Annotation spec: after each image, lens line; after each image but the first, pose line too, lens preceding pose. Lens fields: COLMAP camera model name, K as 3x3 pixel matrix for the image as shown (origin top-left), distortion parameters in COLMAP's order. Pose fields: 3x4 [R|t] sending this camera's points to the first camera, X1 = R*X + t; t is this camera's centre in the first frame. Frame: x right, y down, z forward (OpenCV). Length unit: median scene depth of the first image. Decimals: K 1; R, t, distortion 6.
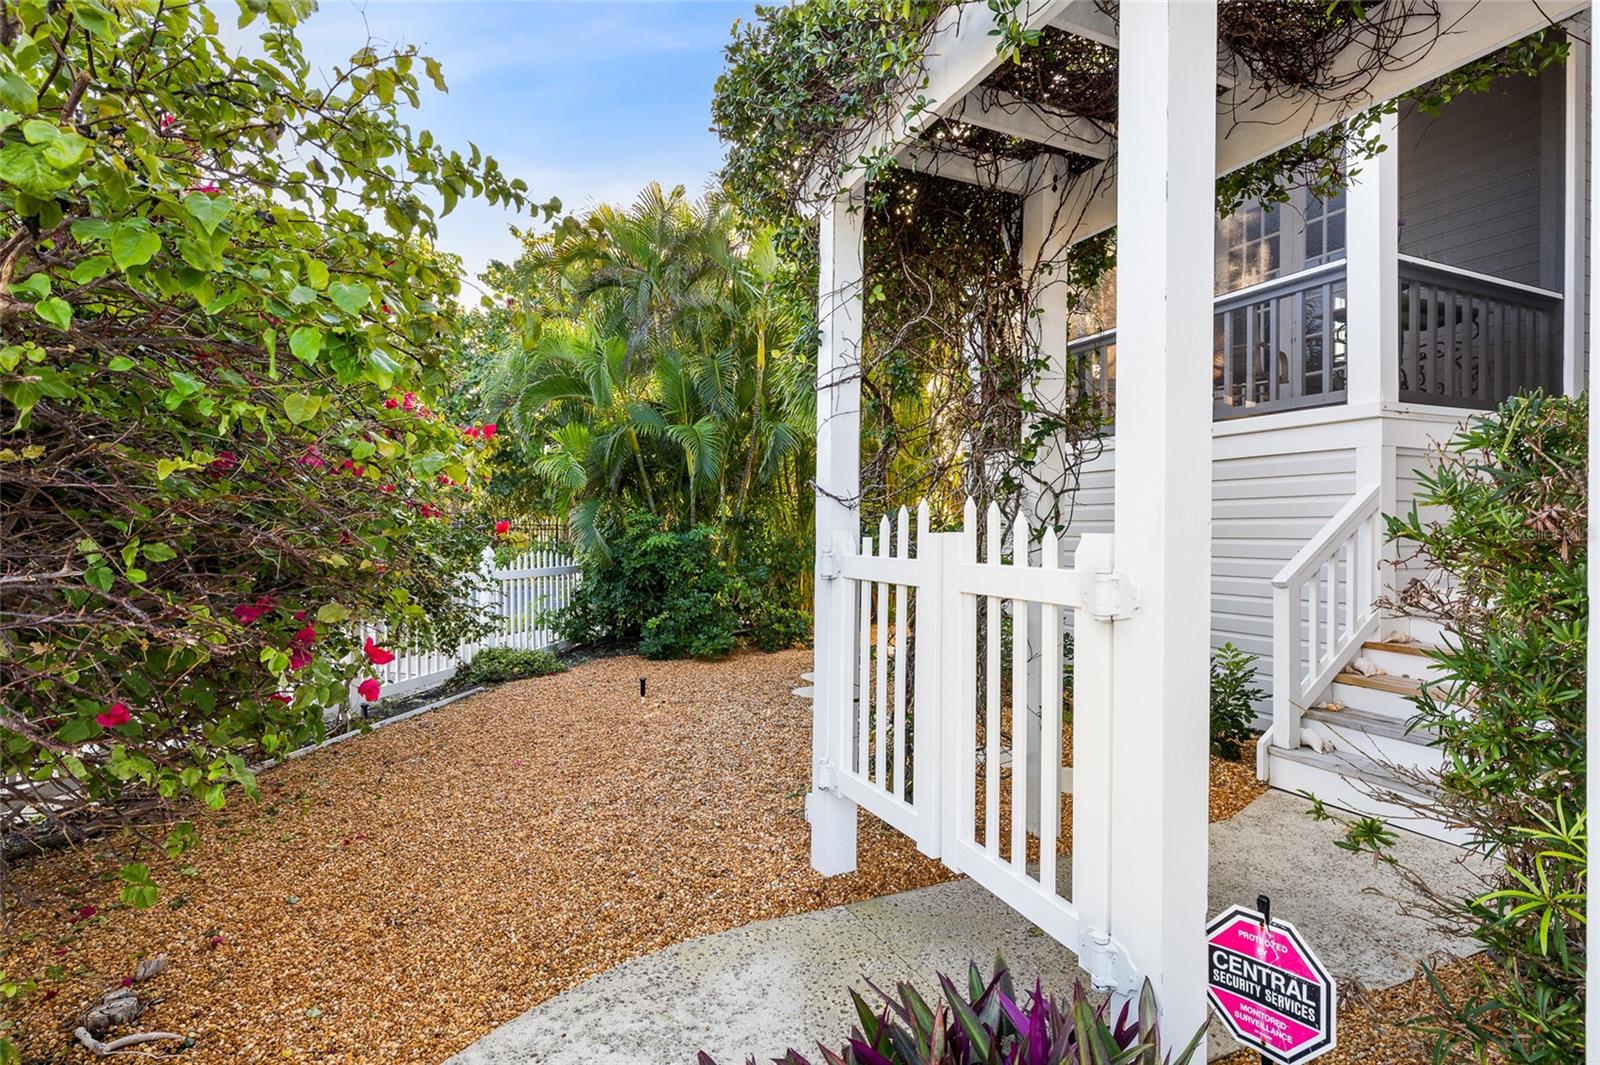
lens RADIAL K [[797.6, 0, 801.1], [0, 797.6, 532.4], [0, 0, 1]] dist [0.000006, 0.000002]
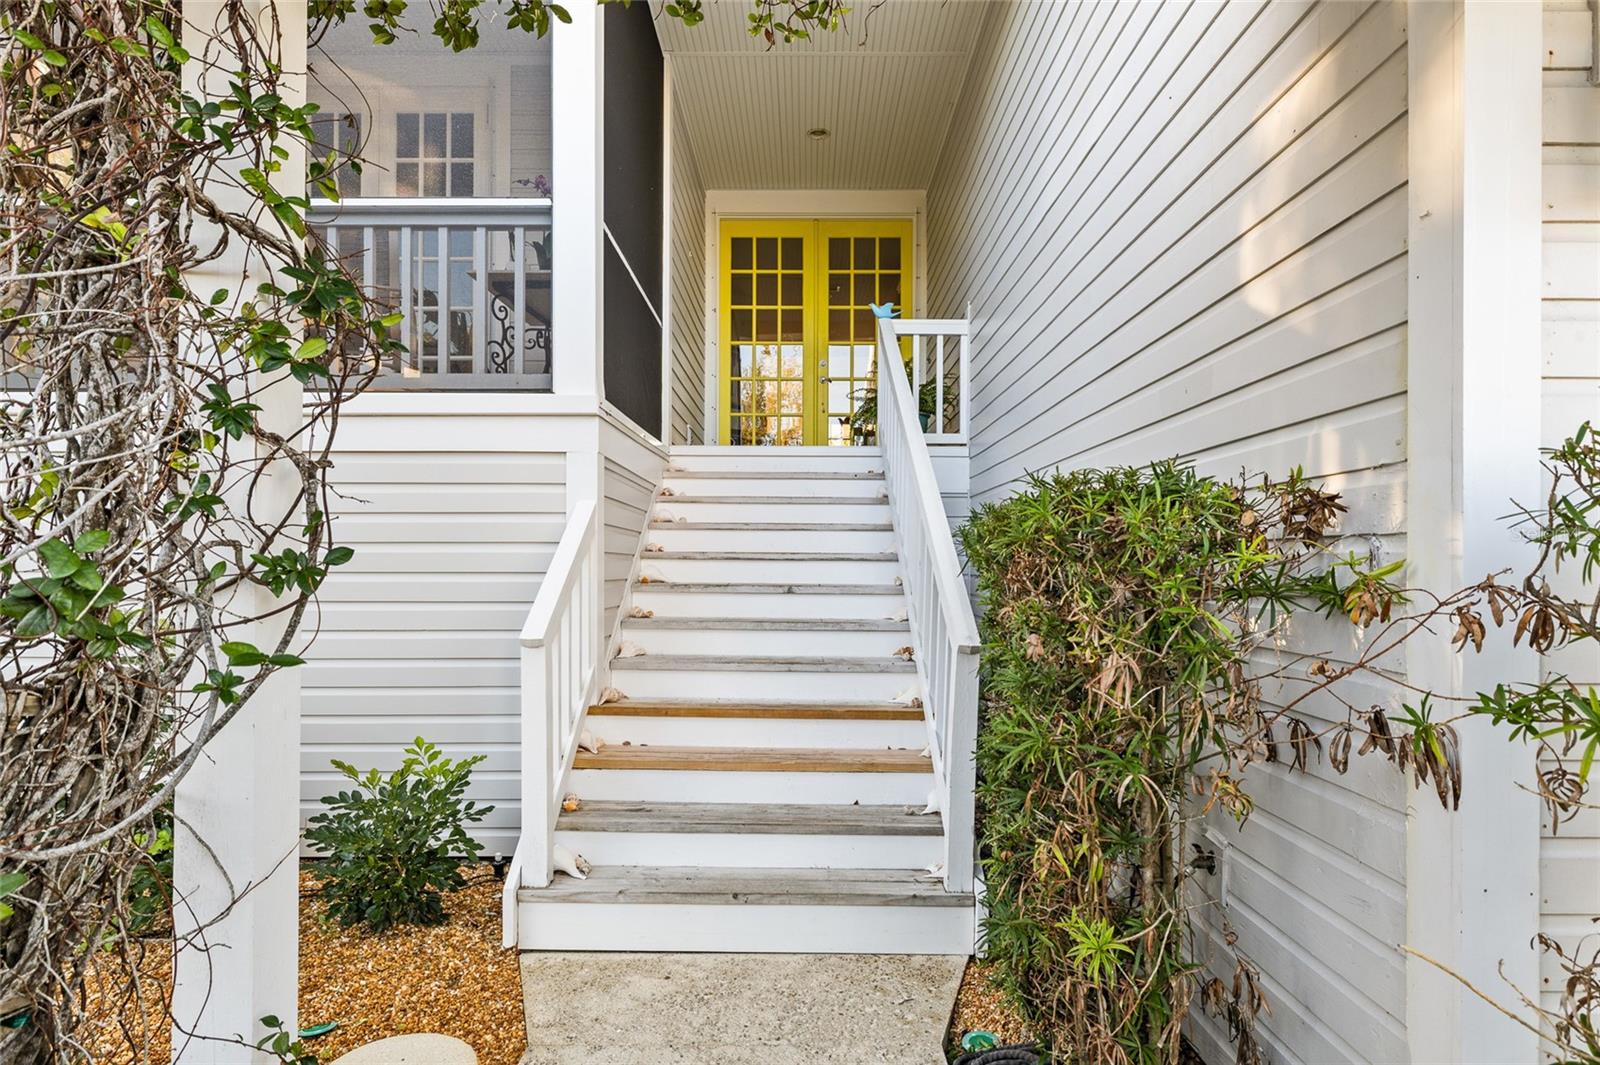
lens RADIAL K [[905.7, 0, 797.0], [0, 905.7, 560.6], [0, 0, 1]] dist [0.002454, 0.000270]
pose [[0.425832, 0.006184, 0.904781, 0.010501], [-0.004010, 0.999980, -0.004947, 0.000894], [-0.904794, -0.001521, 0.425848, 0.476025]]
